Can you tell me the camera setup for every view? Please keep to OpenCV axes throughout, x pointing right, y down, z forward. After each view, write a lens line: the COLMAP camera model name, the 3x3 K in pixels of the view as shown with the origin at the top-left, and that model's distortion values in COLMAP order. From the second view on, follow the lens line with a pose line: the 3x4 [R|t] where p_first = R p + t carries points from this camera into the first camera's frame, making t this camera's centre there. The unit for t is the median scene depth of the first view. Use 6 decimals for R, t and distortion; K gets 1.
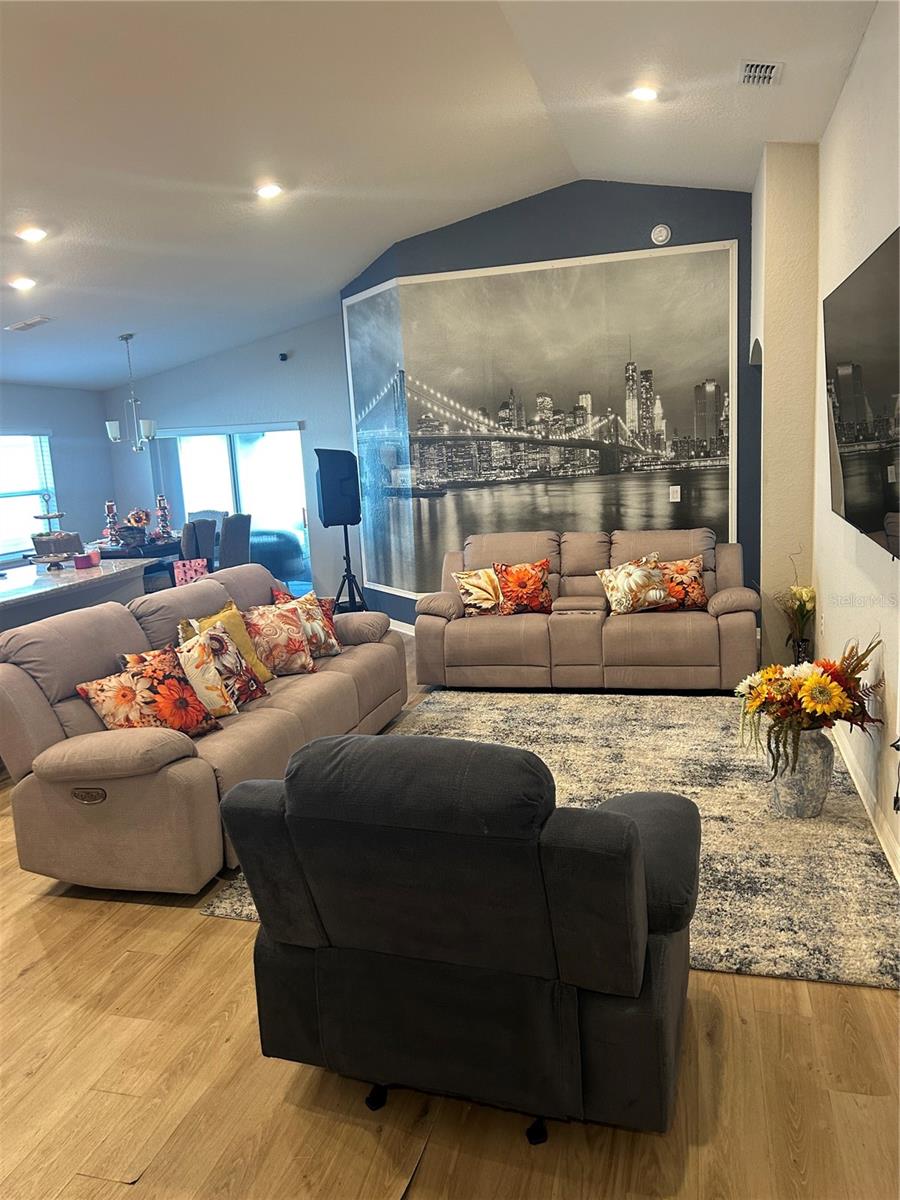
lens RADIAL K [[901.1, 0, 450.0], [0, 901.1, 600.0], [0, 0, 1]] dist [0.004465, 0.000528]
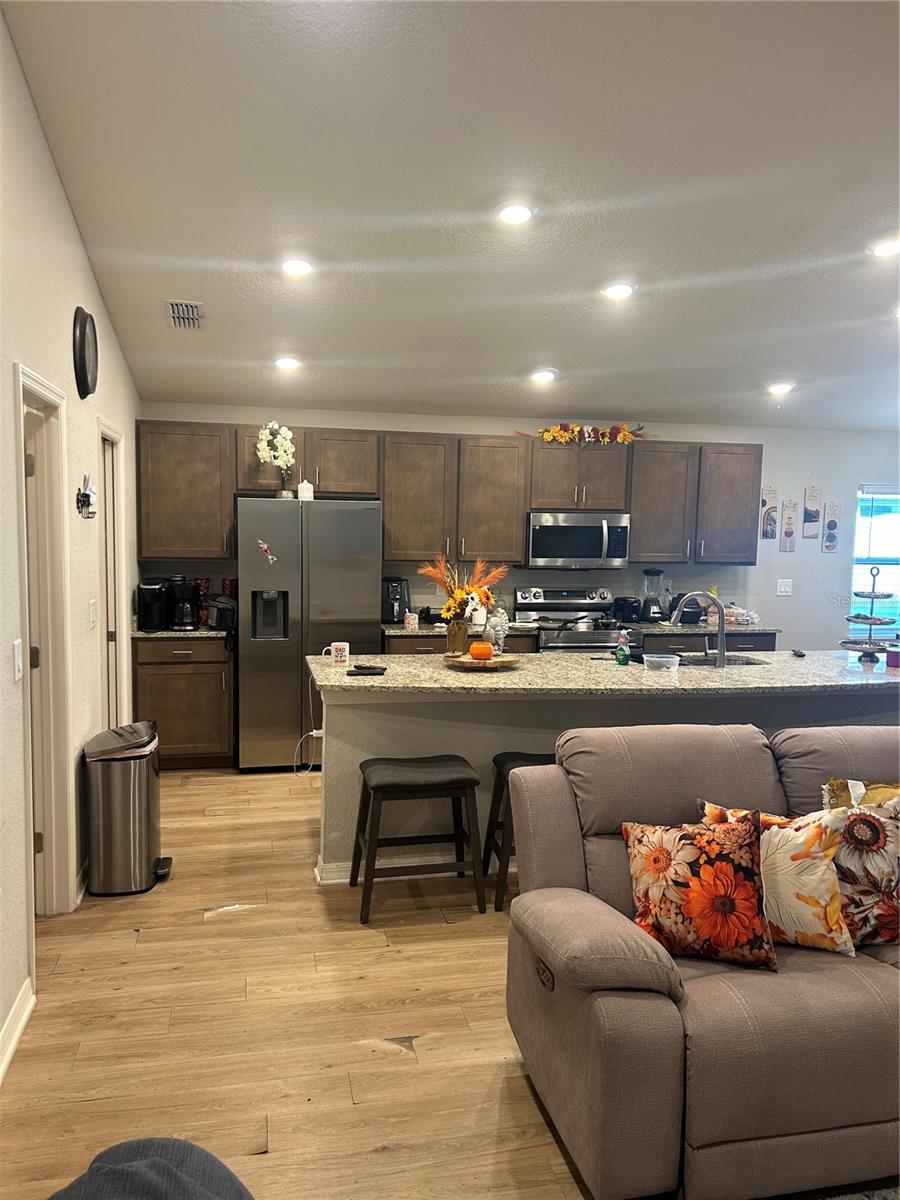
lens RADIAL K [[901.1, 0, 450.0], [0, 901.1, 600.0], [0, 0, 1]] dist [0.004465, 0.000528]
pose [[0.455514, 0.137492, -0.879547, 0.142476], [-0.190711, 0.980135, 0.054447, -0.090124], [0.869561, 0.142937, 0.472686, 0.427175]]
